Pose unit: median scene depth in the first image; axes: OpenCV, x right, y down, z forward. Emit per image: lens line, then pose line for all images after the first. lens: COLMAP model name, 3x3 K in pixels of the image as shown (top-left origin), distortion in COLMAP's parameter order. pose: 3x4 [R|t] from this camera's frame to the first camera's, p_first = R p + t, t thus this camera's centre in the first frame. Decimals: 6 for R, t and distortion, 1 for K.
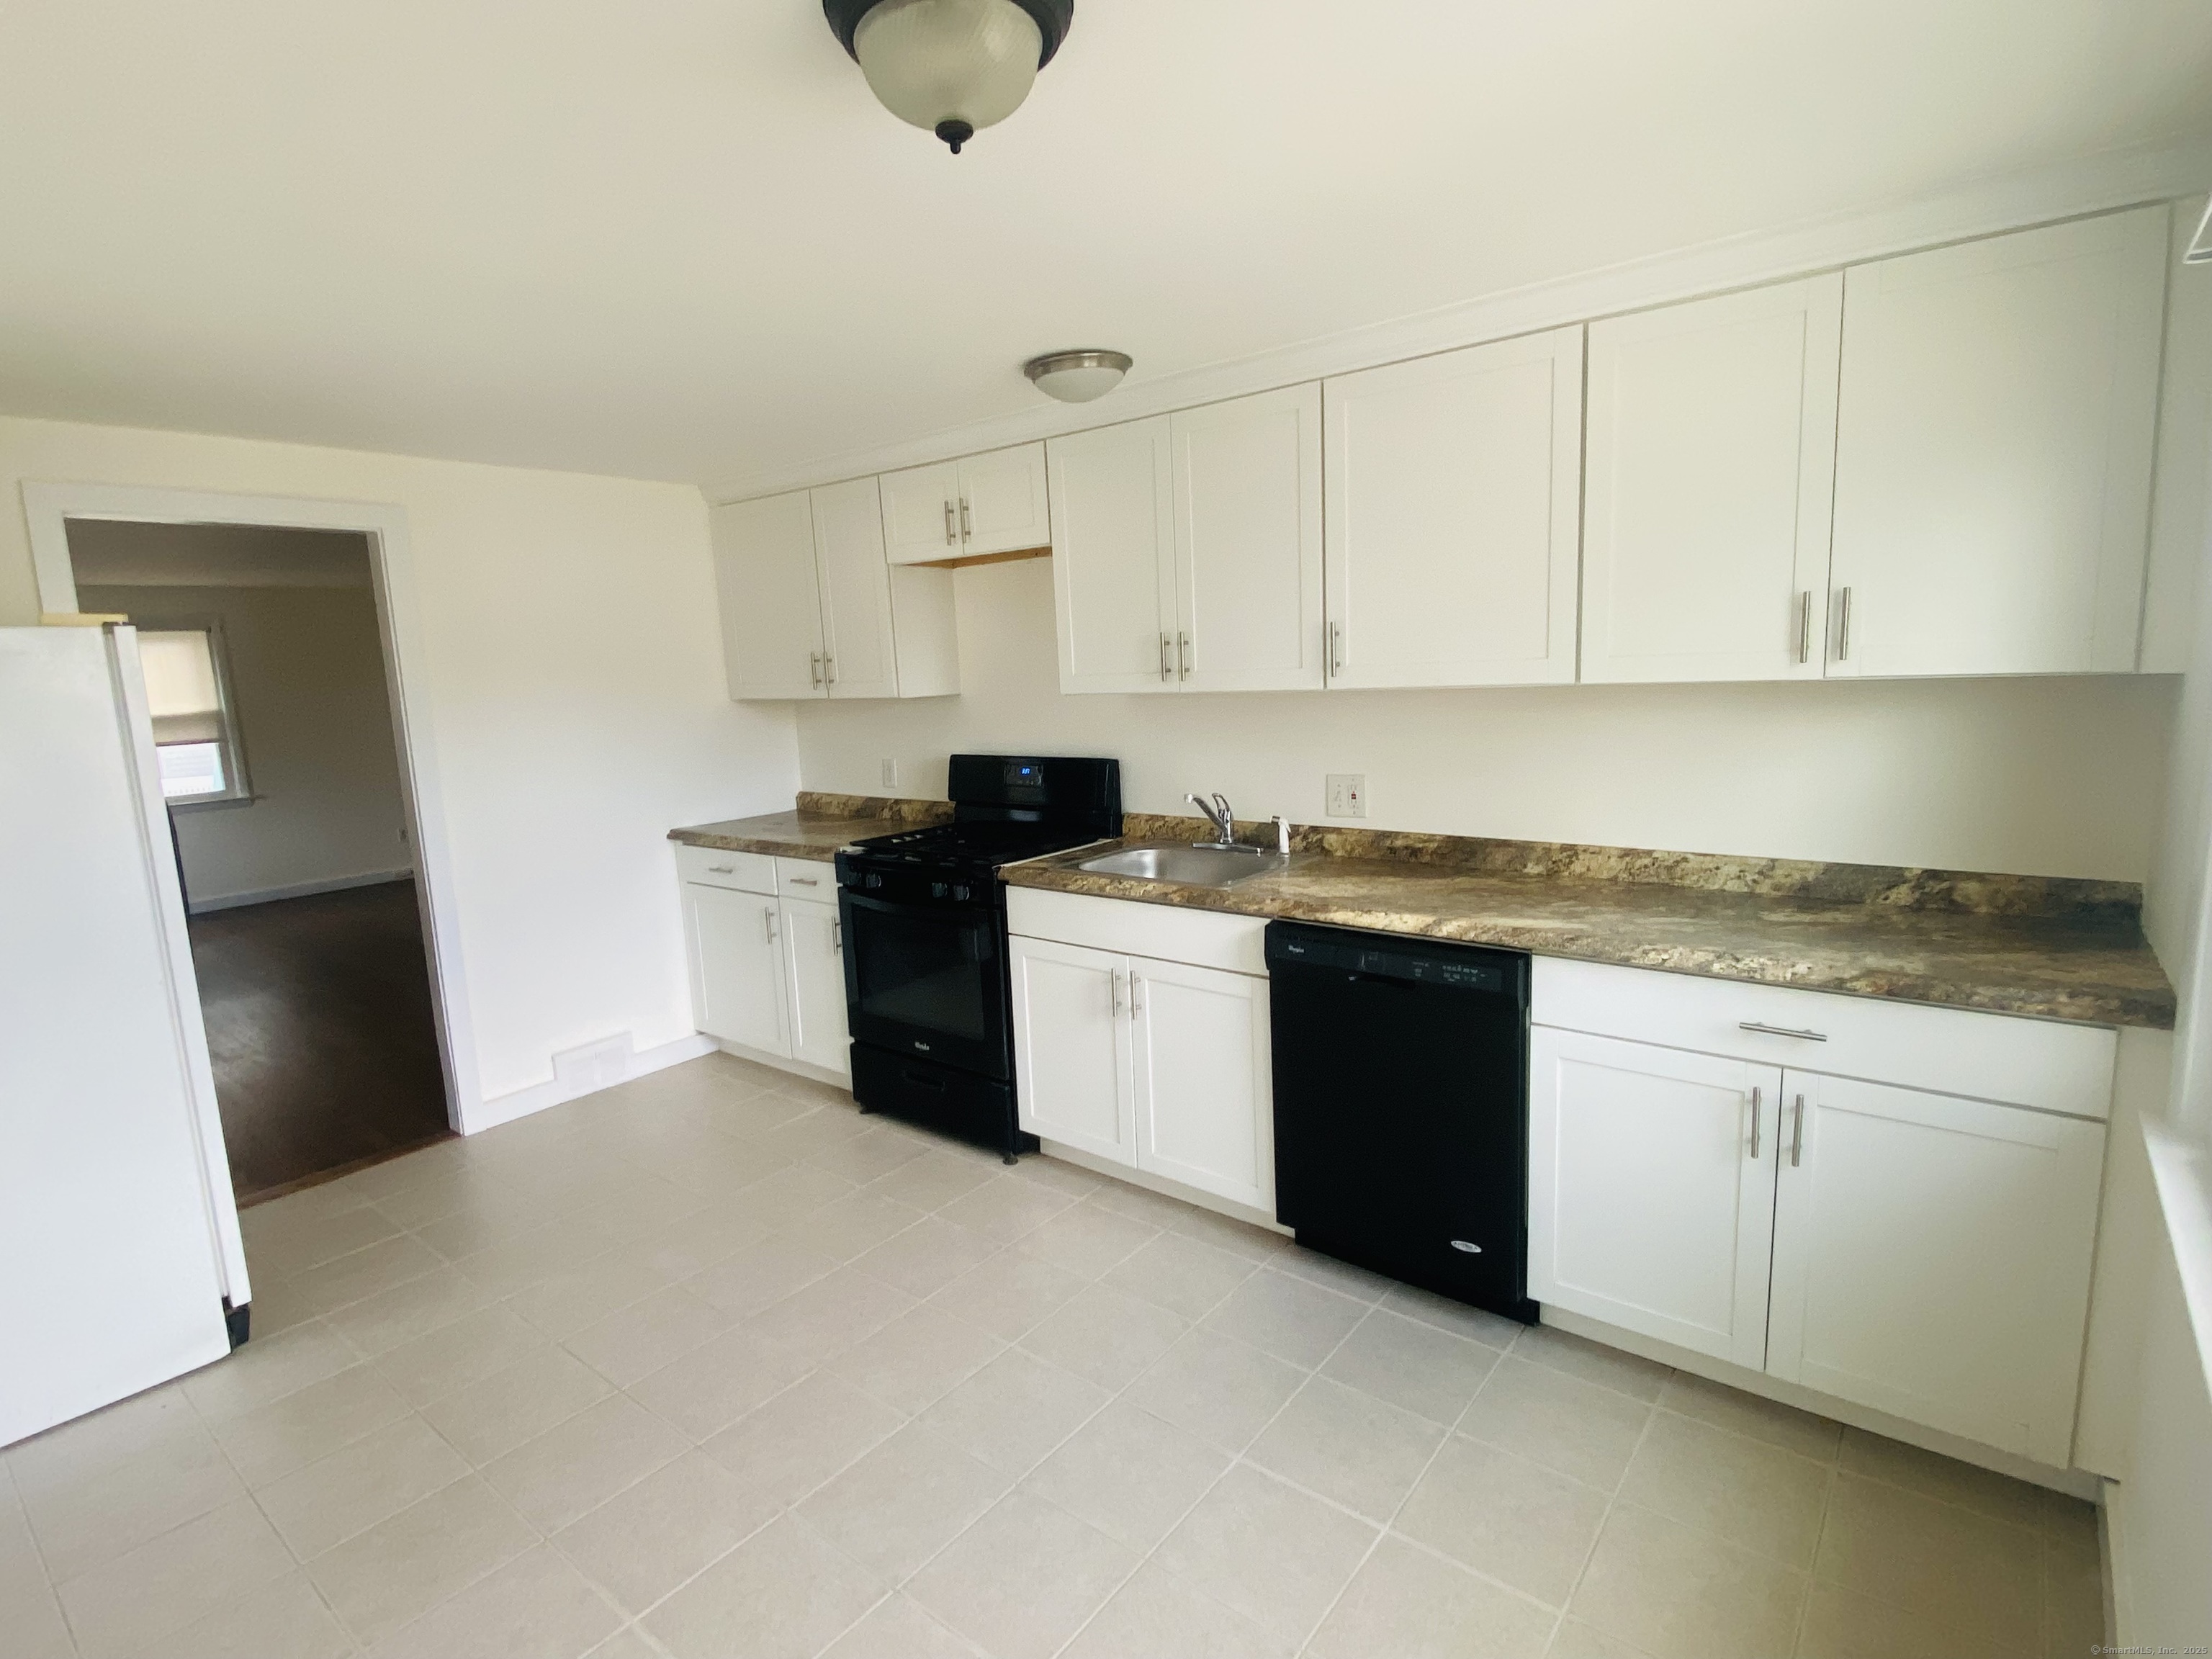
lens RADIAL K [[1127.2, 0, 1106.0], [0, 1127.2, 829.5], [0, 0, 1]] dist [-0.001012, -0.000416]
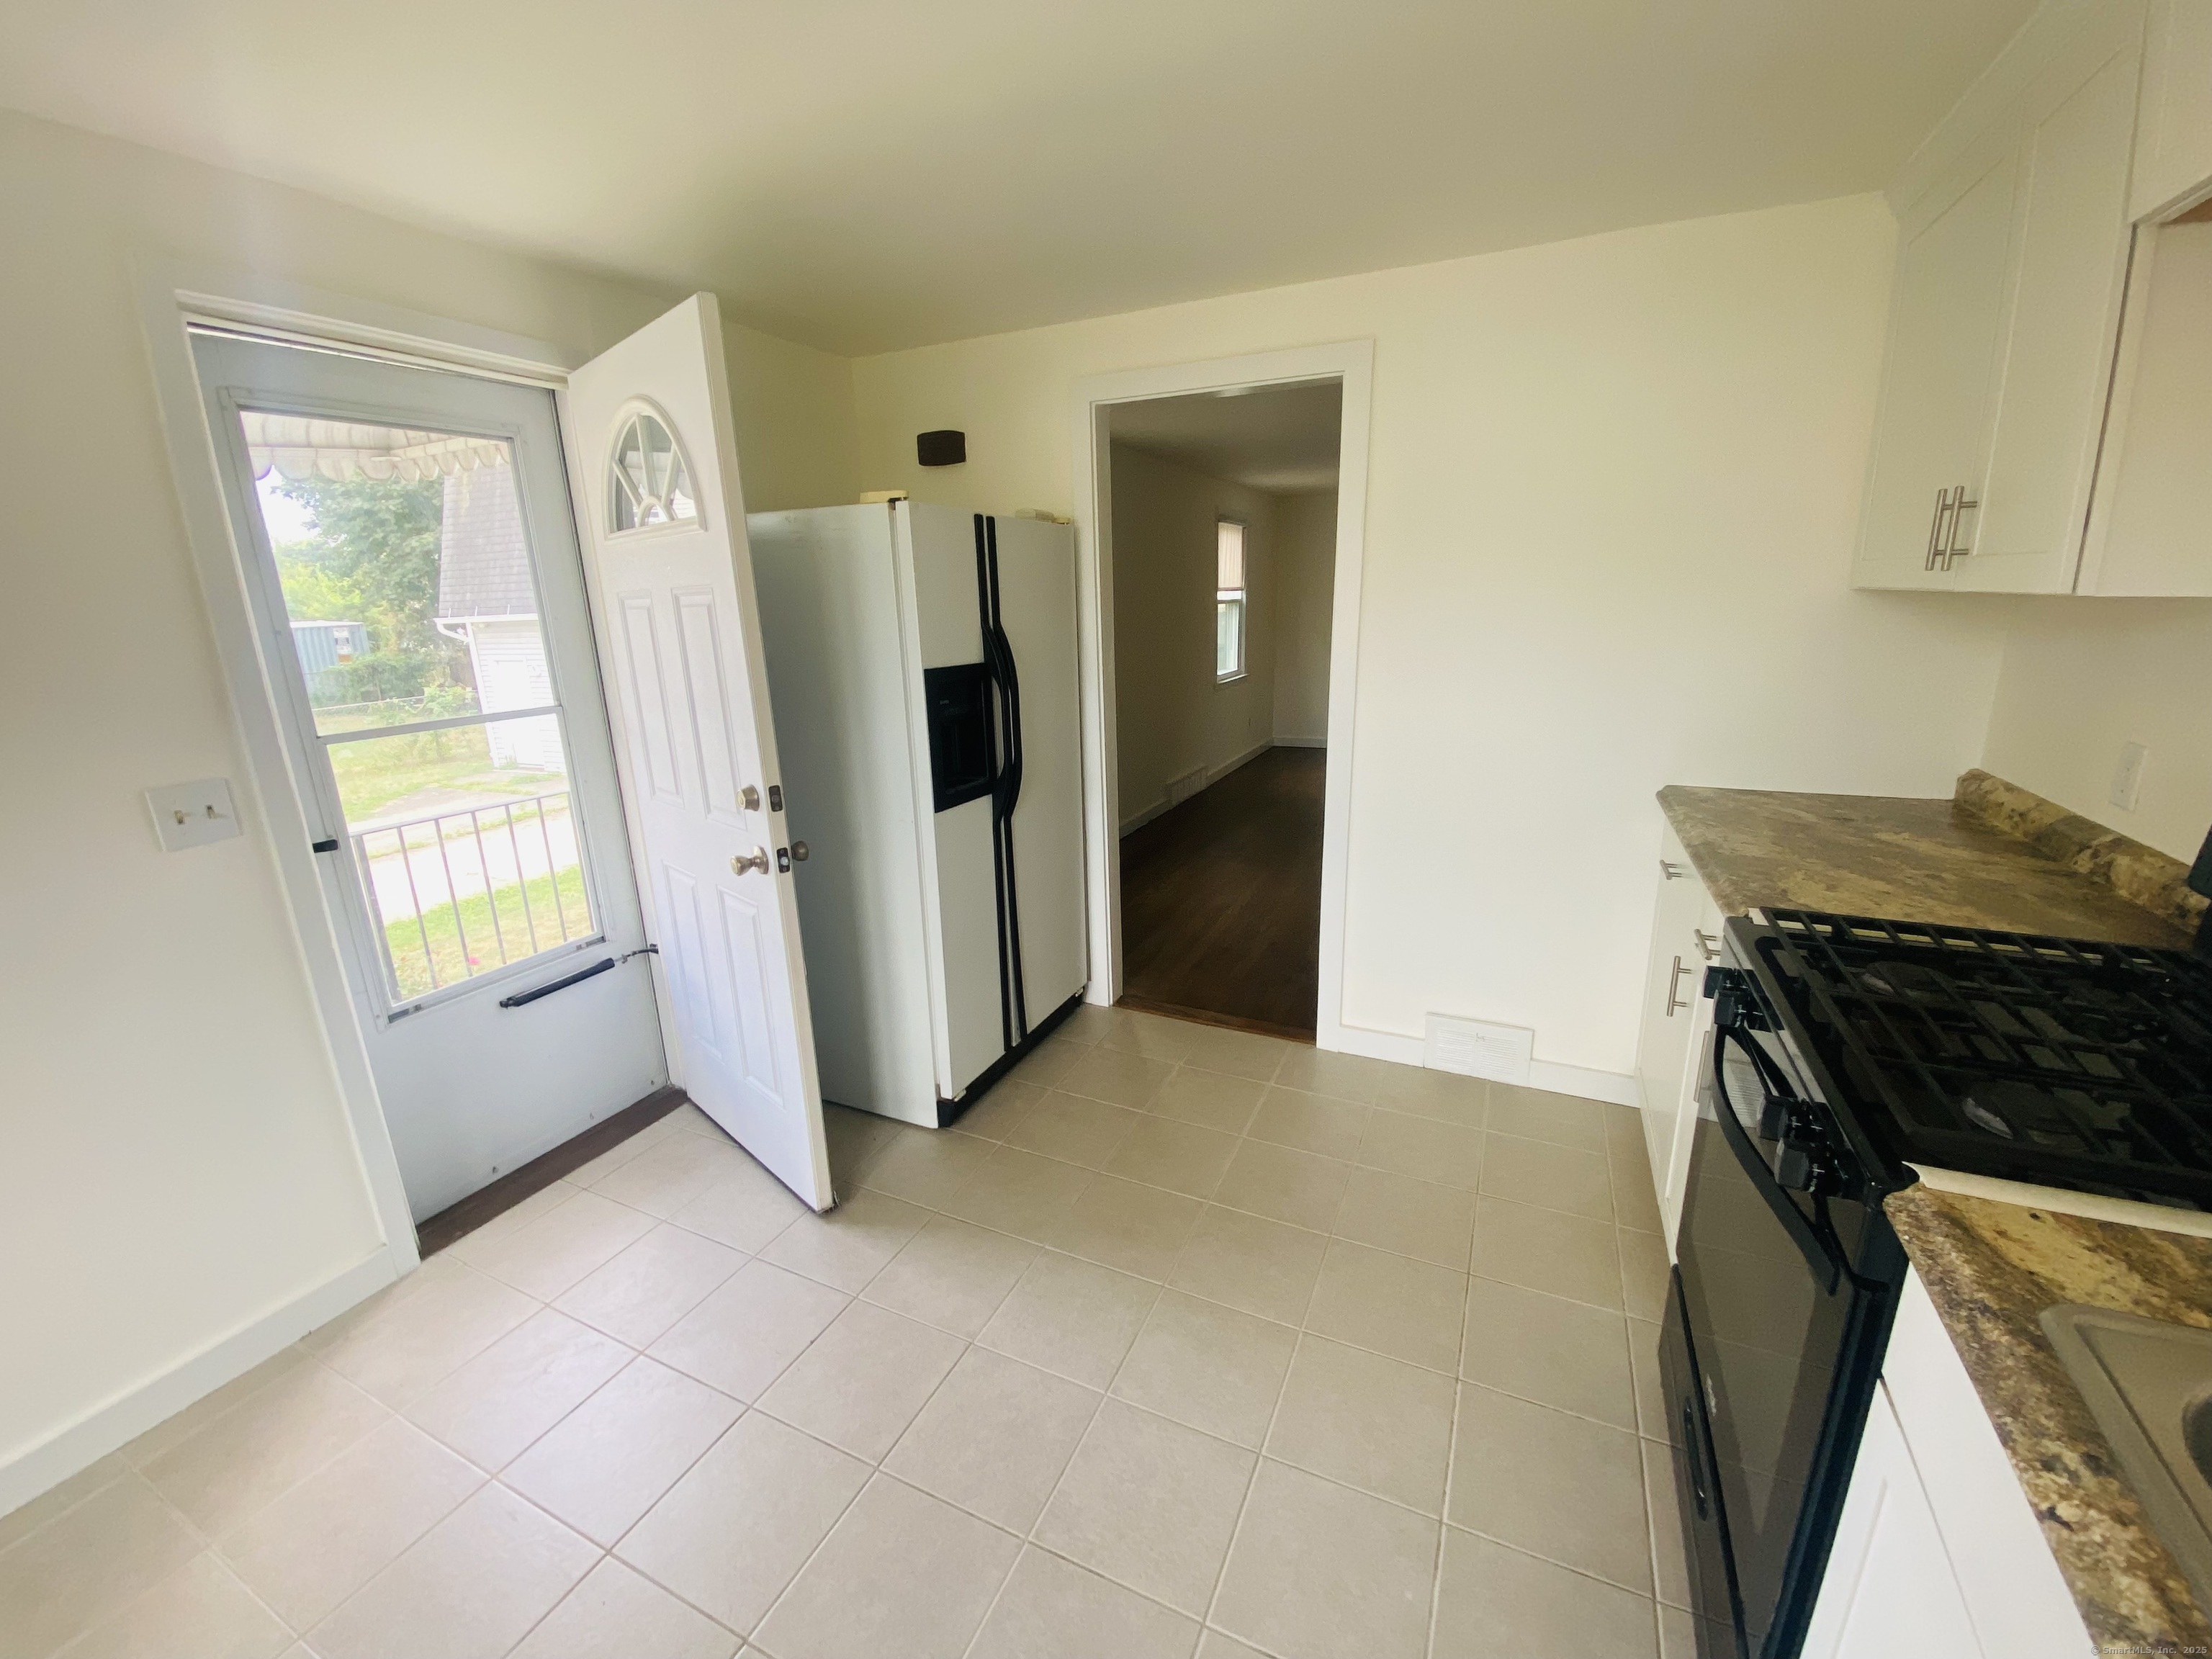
lens RADIAL K [[896.7, 0, 1096.5], [0, 896.7, 826.7], [0, 0, 1]] dist [0.039088, -0.023309]
pose [[0.232558, 0.274945, -0.932910, 0.042519], [-0.133001, 0.959189, 0.249535, -0.060371], [0.963446, 0.066047, 0.259635, 0.491310]]
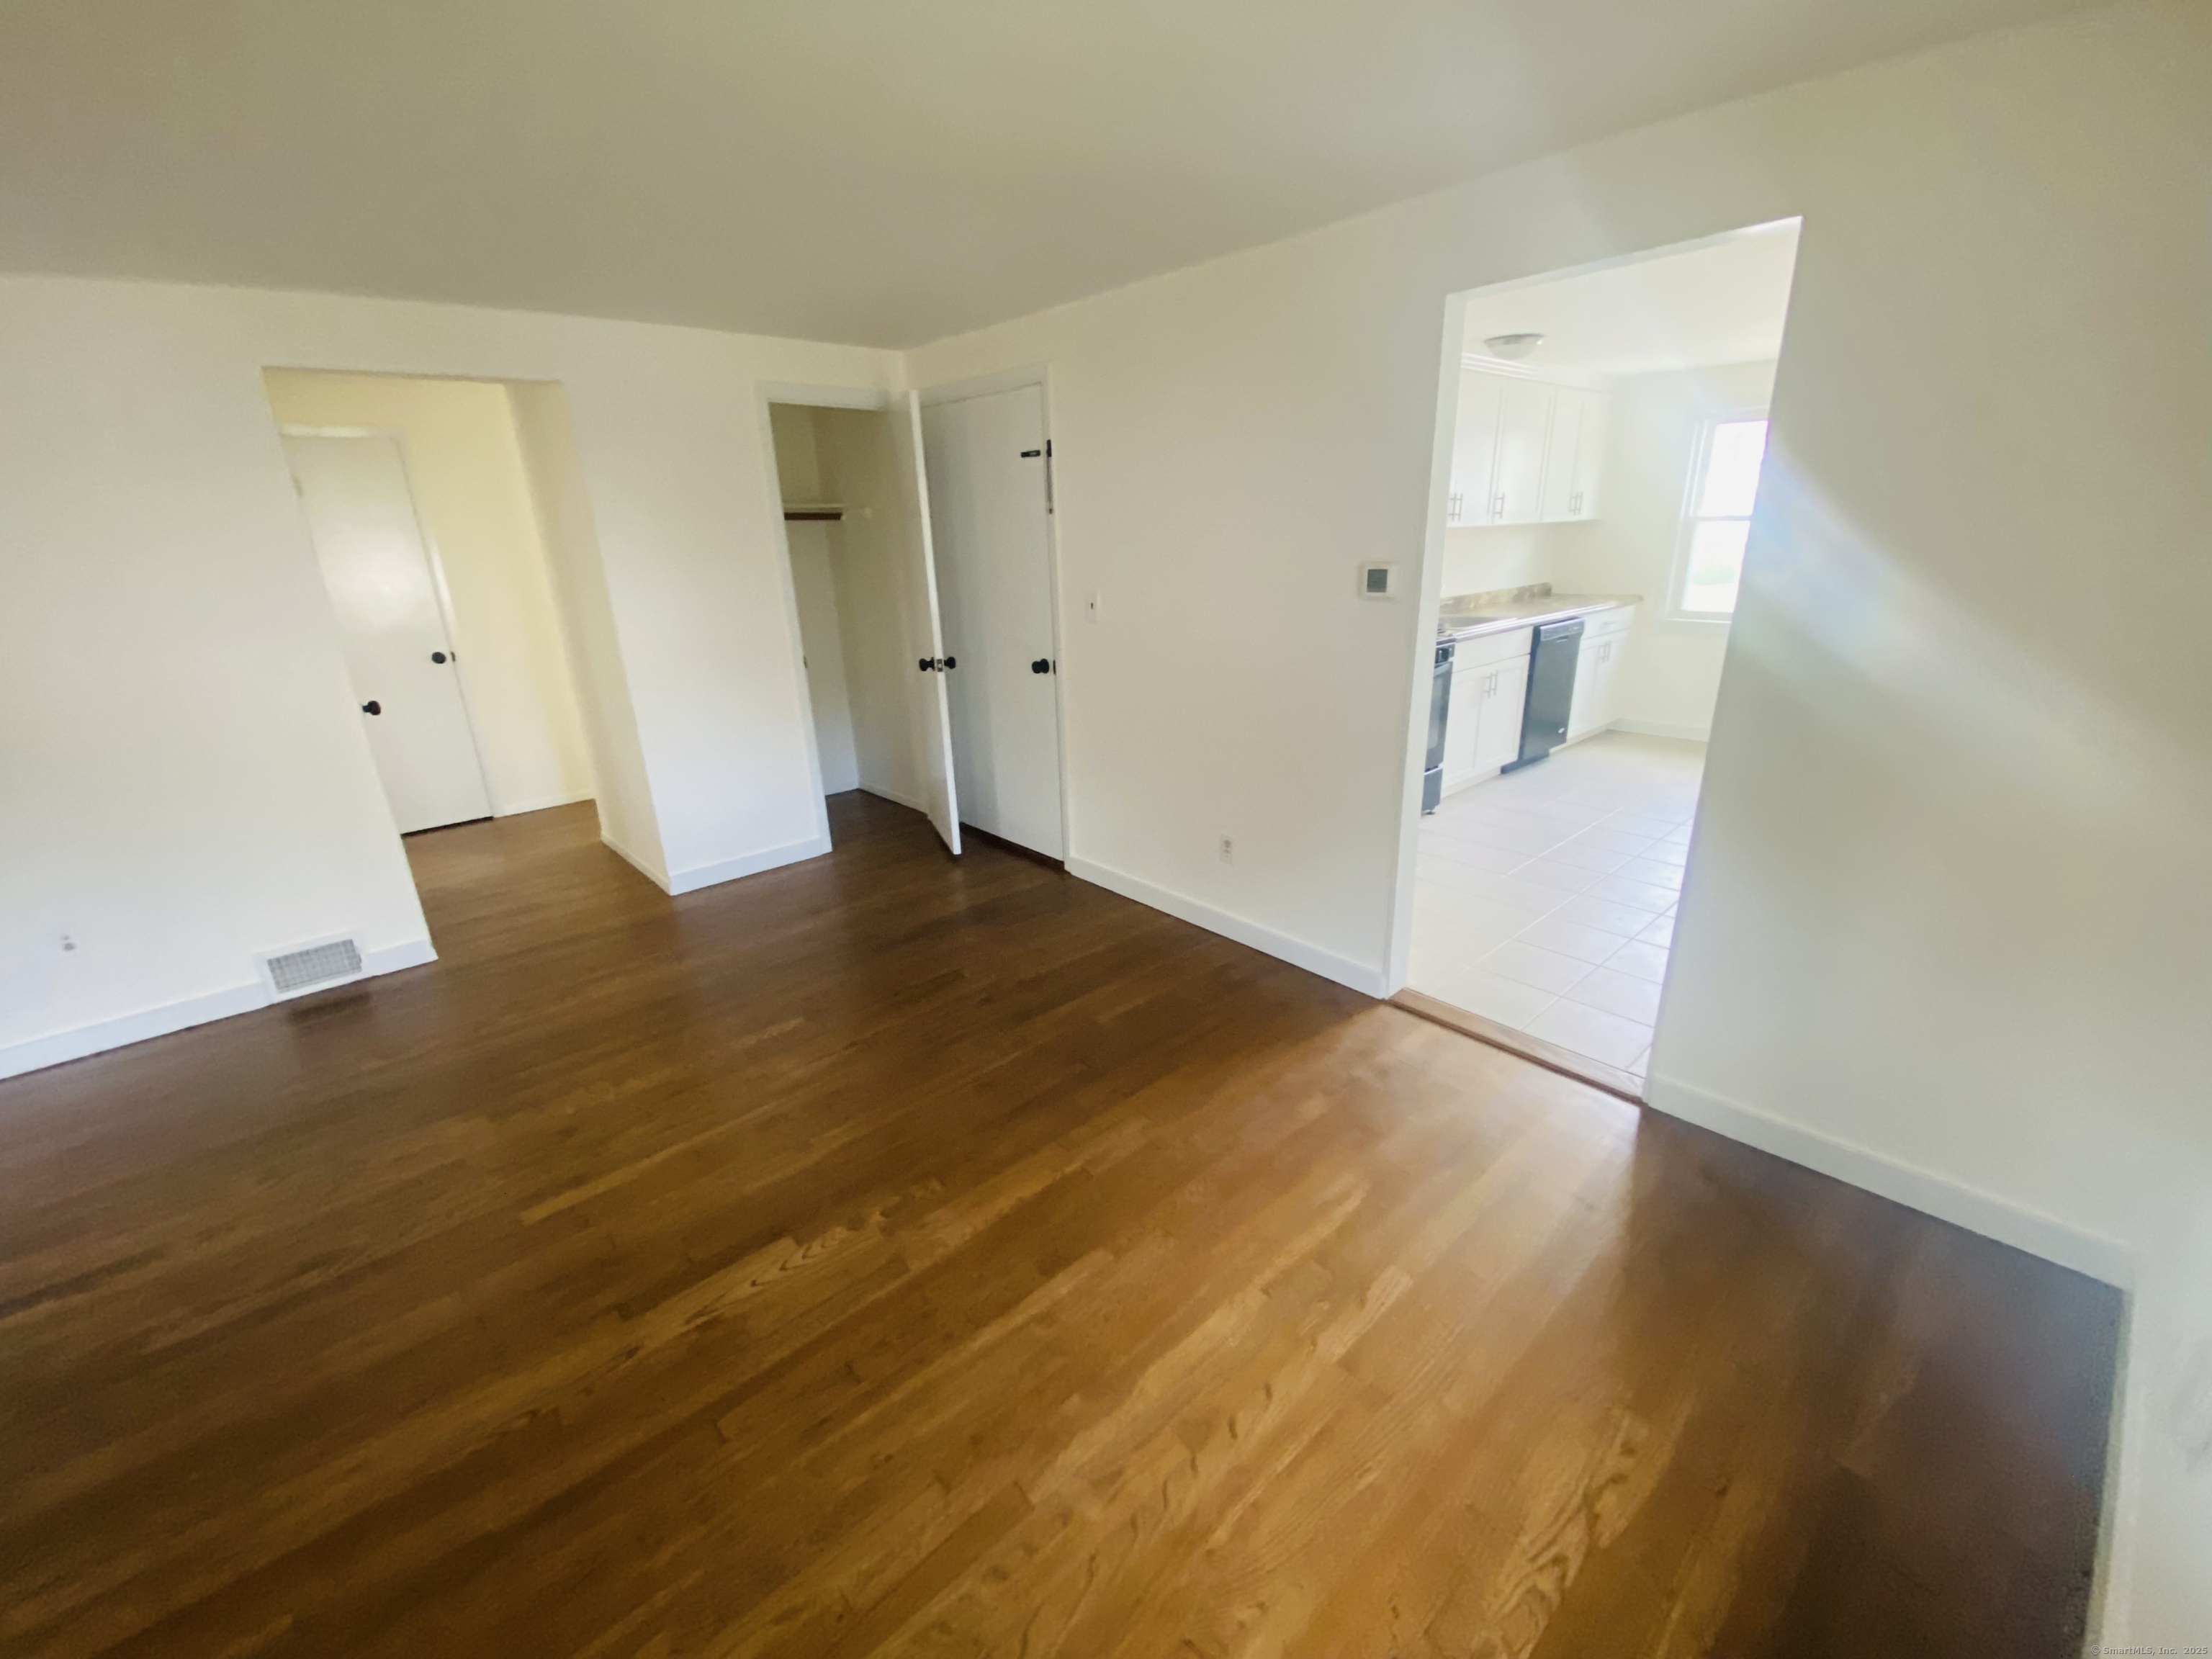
lens RADIAL K [[896.7, 0, 1096.5], [0, 896.7, 826.7], [0, 0, 1]] dist [0.039088, -0.023309]
pose [[0.169983, -0.281003, 0.944533, -1.018401], [0.173473, 0.952047, 0.252020, -0.084499], [-0.970058, 0.121012, 0.210578, 0.854088]]
